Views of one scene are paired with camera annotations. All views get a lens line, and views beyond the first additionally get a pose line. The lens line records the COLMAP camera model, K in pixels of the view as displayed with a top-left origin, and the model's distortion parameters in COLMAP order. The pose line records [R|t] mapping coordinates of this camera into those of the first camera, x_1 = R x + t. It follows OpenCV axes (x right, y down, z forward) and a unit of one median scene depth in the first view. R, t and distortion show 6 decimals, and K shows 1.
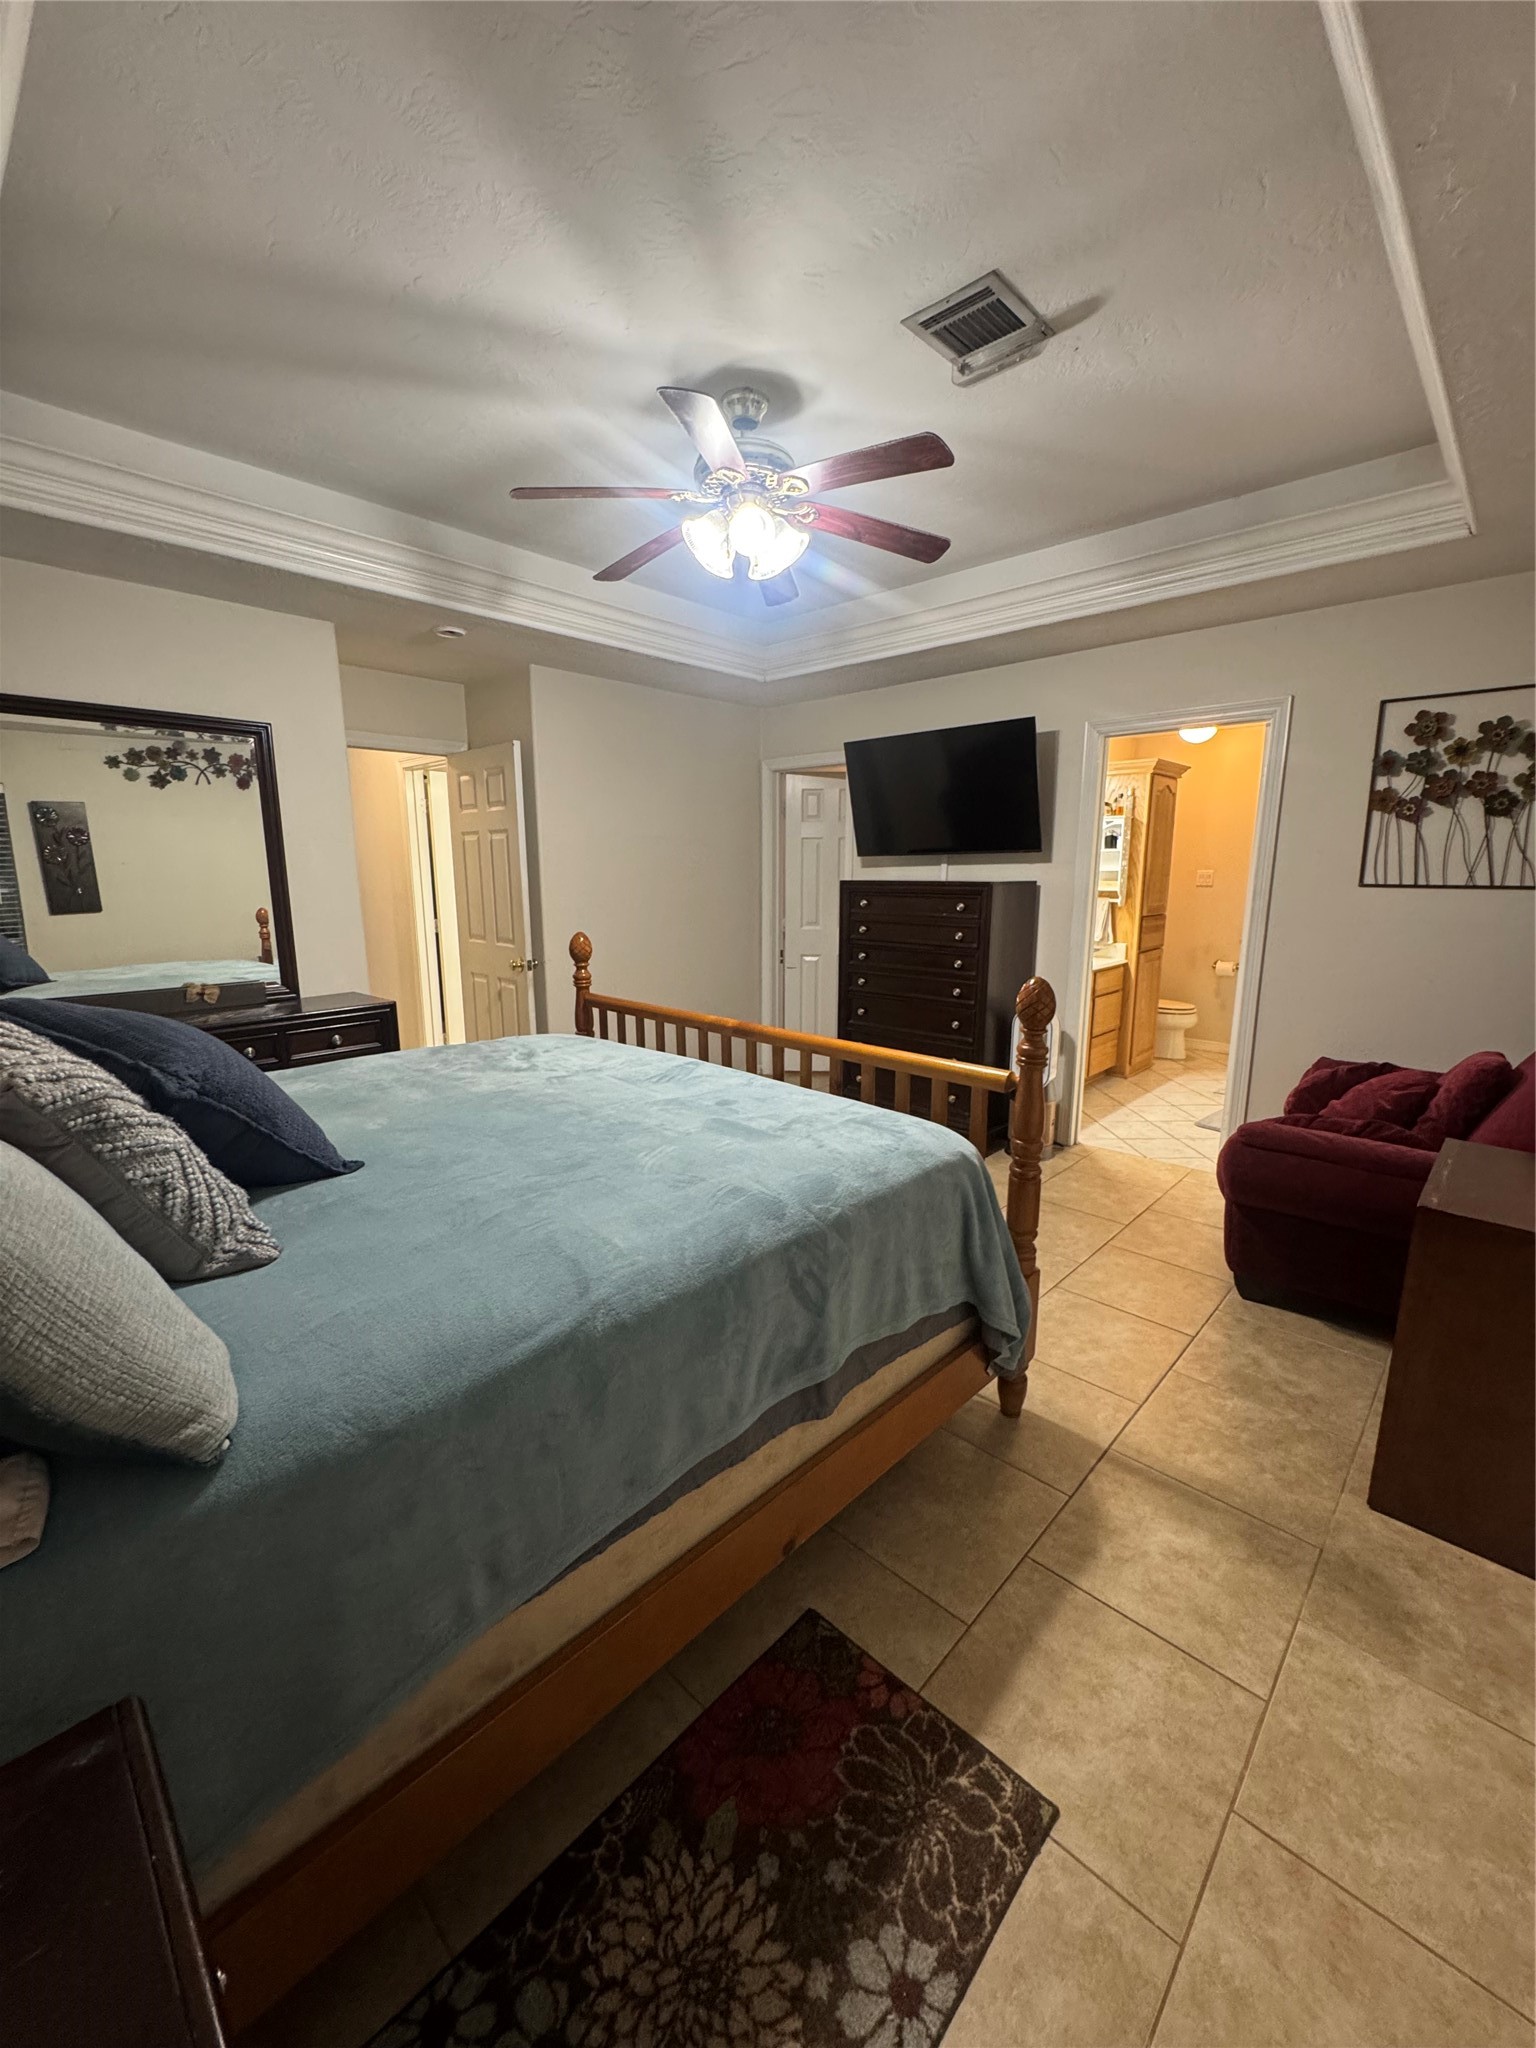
lens RADIAL K [[821.7, 0, 771.2], [0, 821.7, 1029.0], [0, 0, 1]] dist [-0.003759, 0.000723]
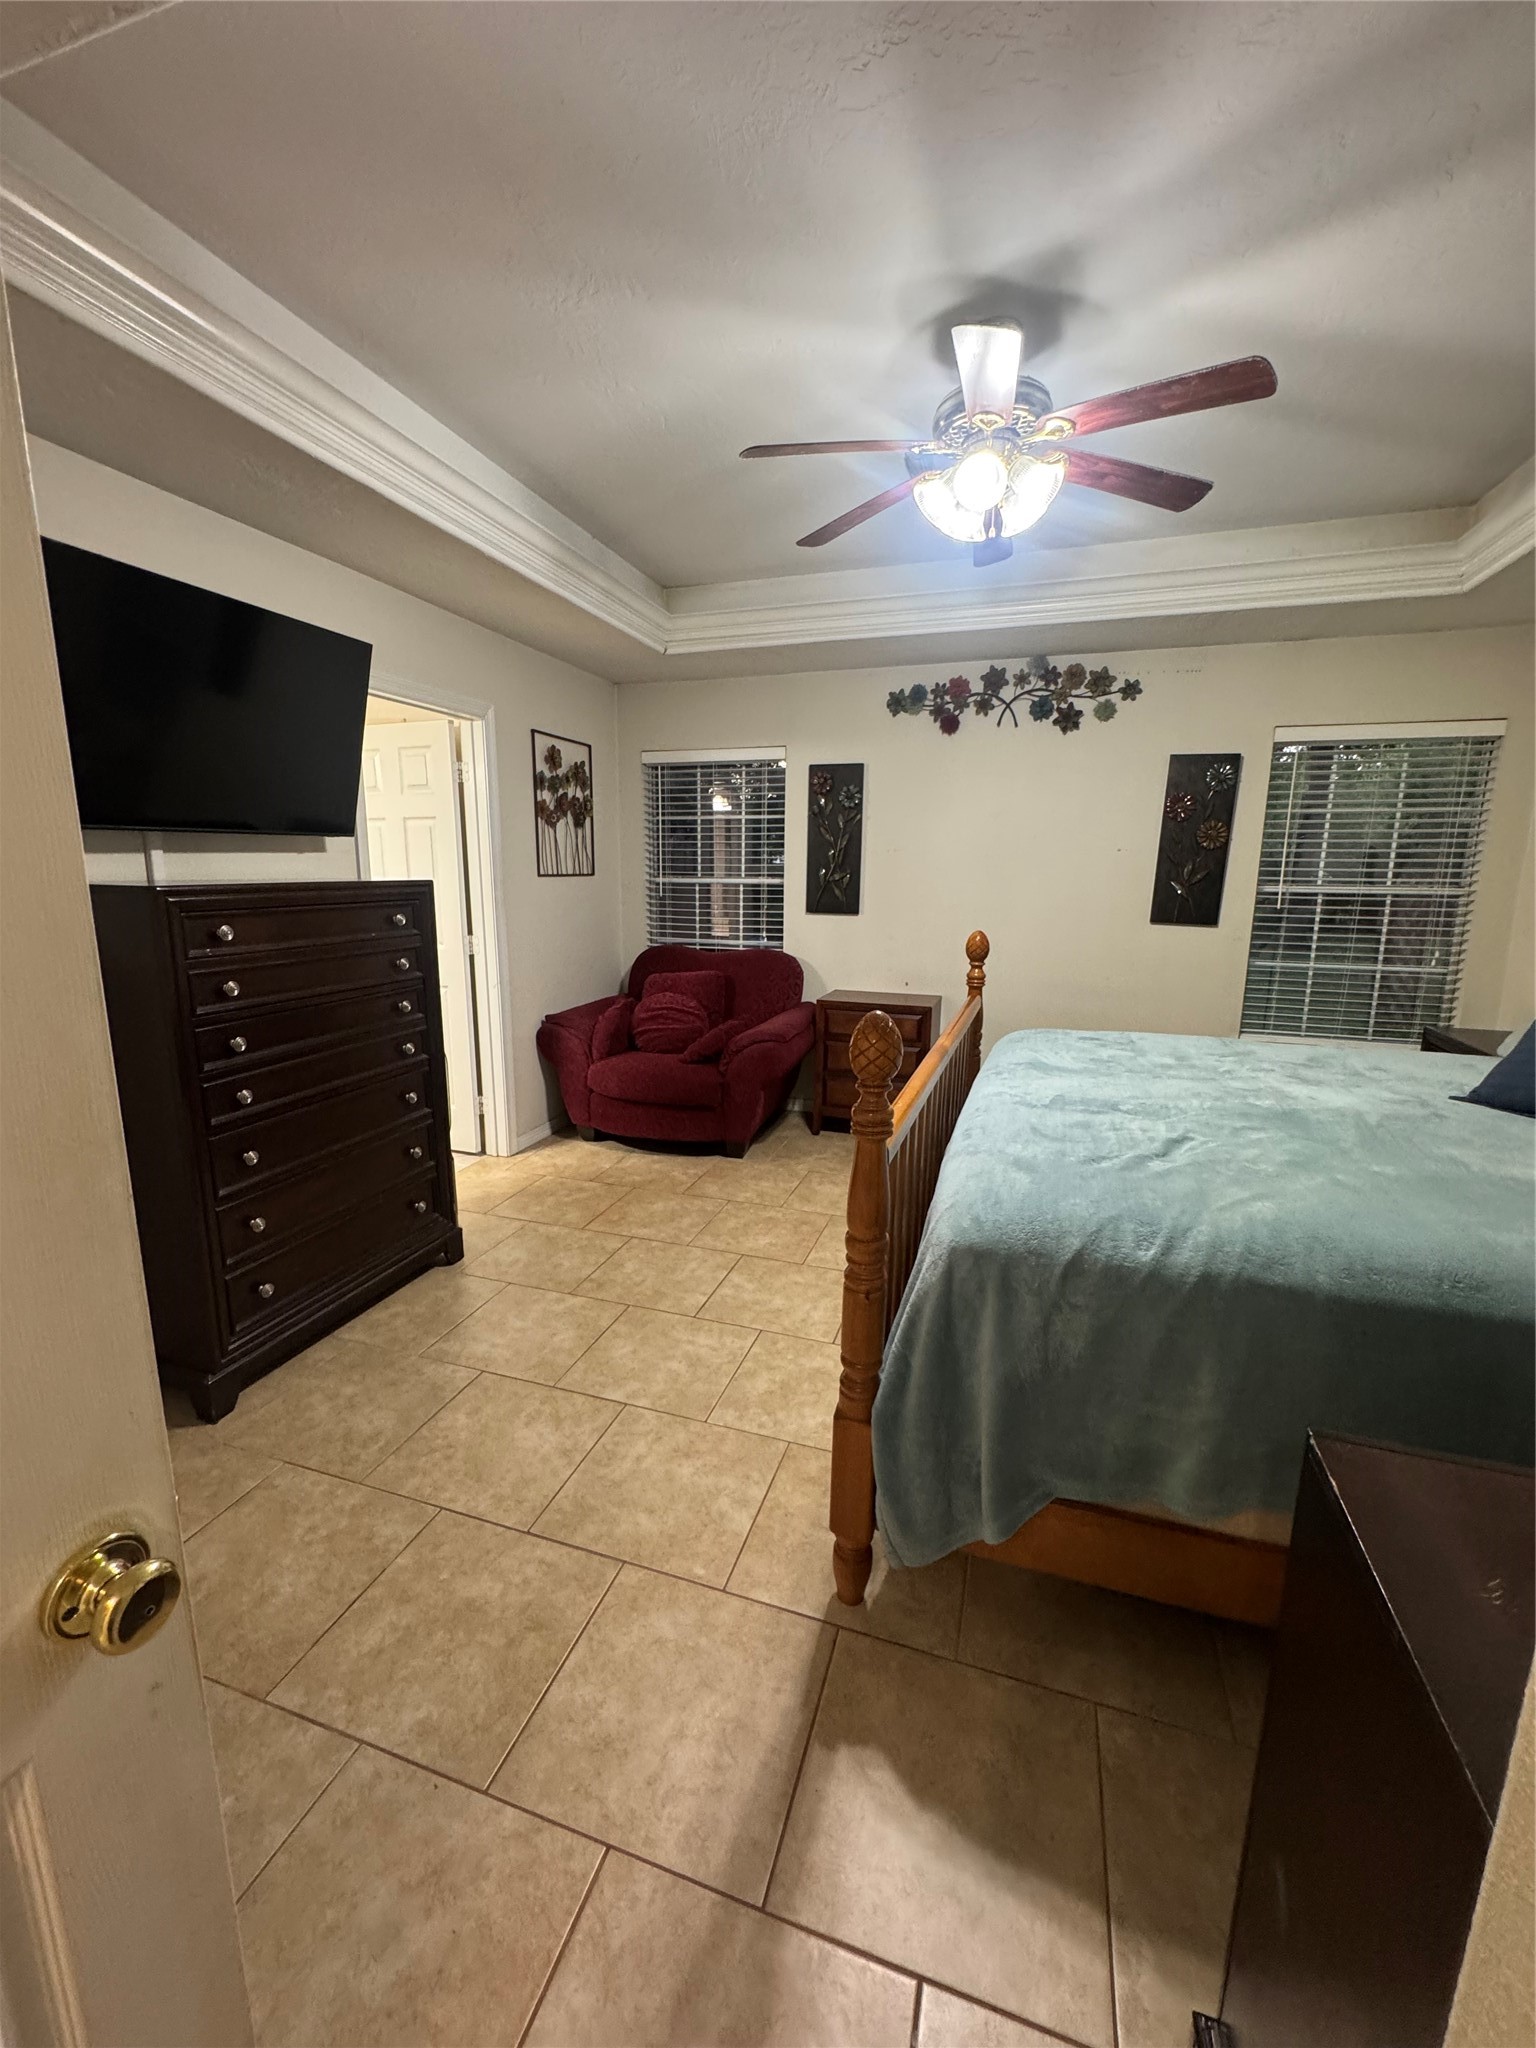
lens RADIAL K [[821.7, 0, 774.7], [0, 821.7, 1019.2], [0, 0, 1]] dist [-0.003759, 0.000723]
pose [[-0.429026, -0.169825, 0.887184, -0.620603], [0.166629, 0.950433, 0.262510, -0.247306], [-0.887790, 0.260454, -0.379463, 1.273186]]
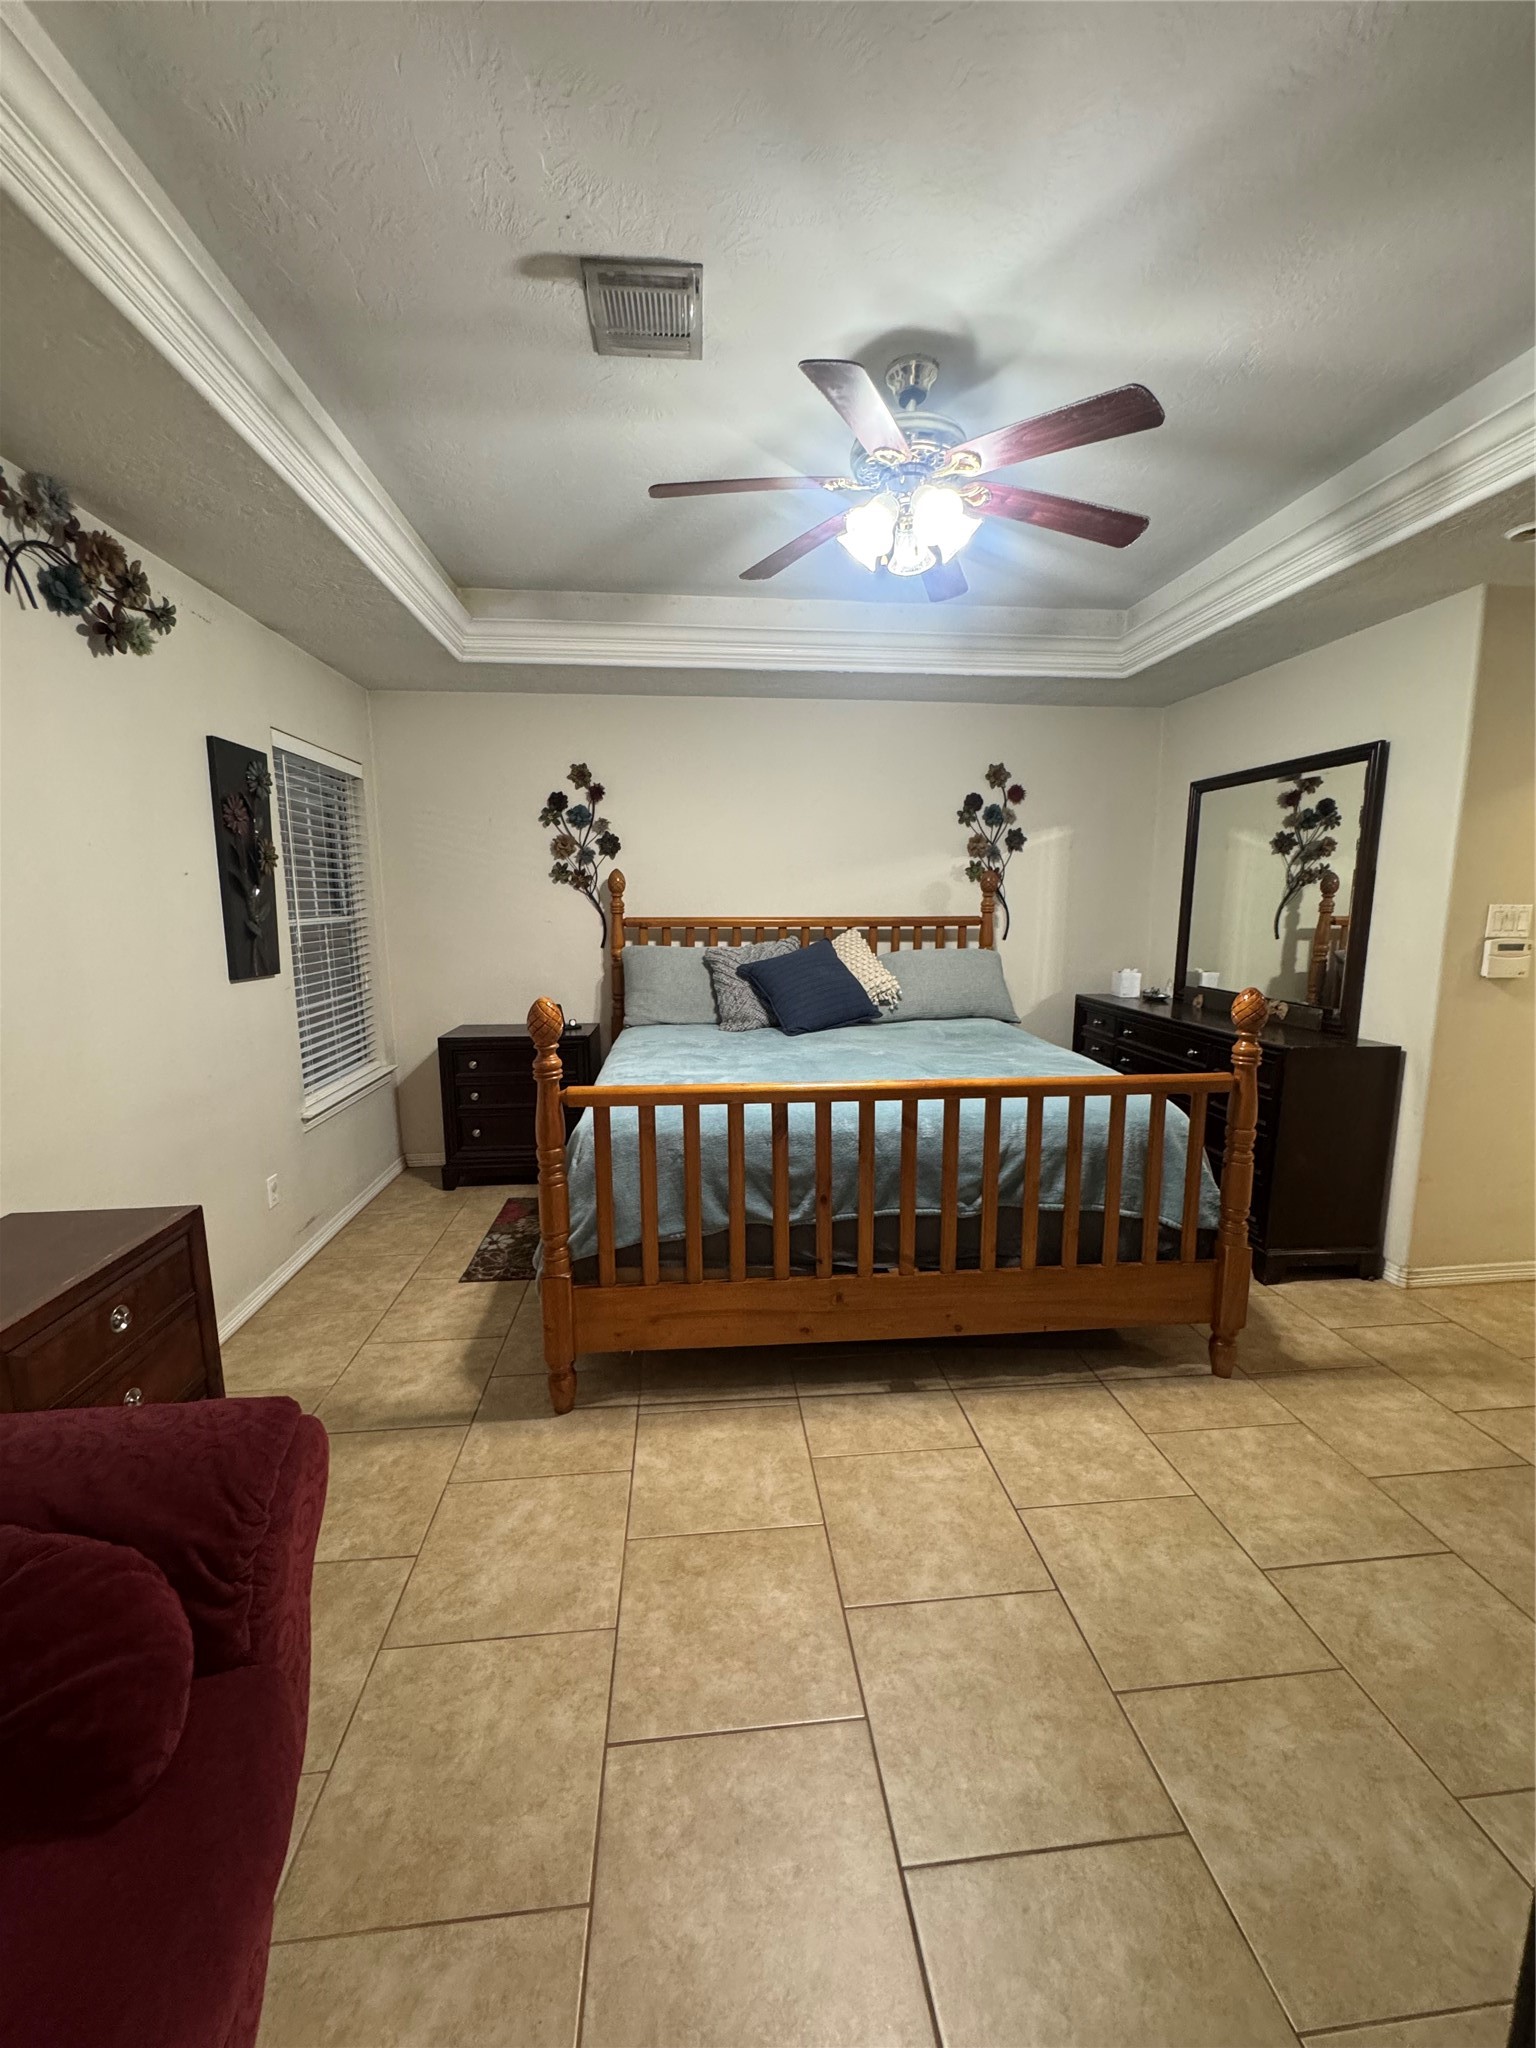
lens RADIAL K [[821.7, 0, 771.2], [0, 821.7, 1025.9], [0, 0, 1]] dist [-0.003759, 0.000723]
pose [[-0.656393, 0.118123, -0.745114, 0.593039], [-0.140079, 0.951408, 0.274226, -0.231412], [0.741300, 0.284375, -0.607952, 1.191512]]
